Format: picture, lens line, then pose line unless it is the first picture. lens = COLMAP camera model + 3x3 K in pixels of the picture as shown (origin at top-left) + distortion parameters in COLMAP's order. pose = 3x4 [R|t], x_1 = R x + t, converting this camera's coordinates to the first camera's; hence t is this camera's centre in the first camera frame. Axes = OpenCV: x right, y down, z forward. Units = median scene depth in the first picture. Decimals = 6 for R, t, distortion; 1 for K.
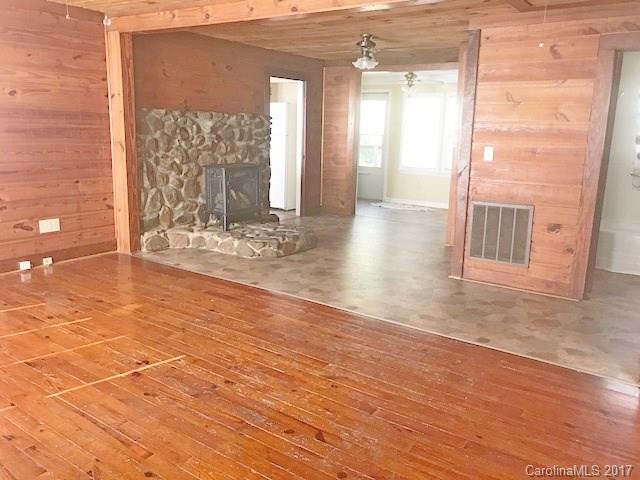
lens RADIAL K [[523.3, 0, 320.0], [0, 523.3, 240.0], [0, 0, 1]] dist [-0.003801, -0.003335]
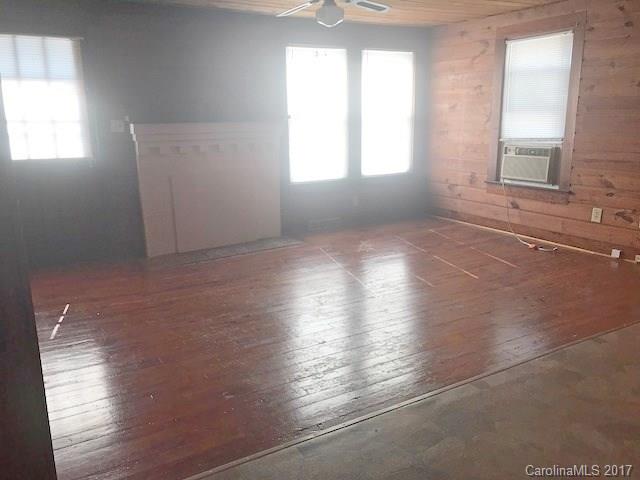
lens RADIAL K [[526.5, 0, 321.6], [0, 526.5, 231.6], [0, 0, 1]] dist [0.036514, -0.003379]
pose [[-0.419111, 0.173662, -0.891172, 0.513852], [-0.195256, 0.941332, 0.275263, -0.141781], [0.886691, 0.289372, -0.360614, 0.727988]]
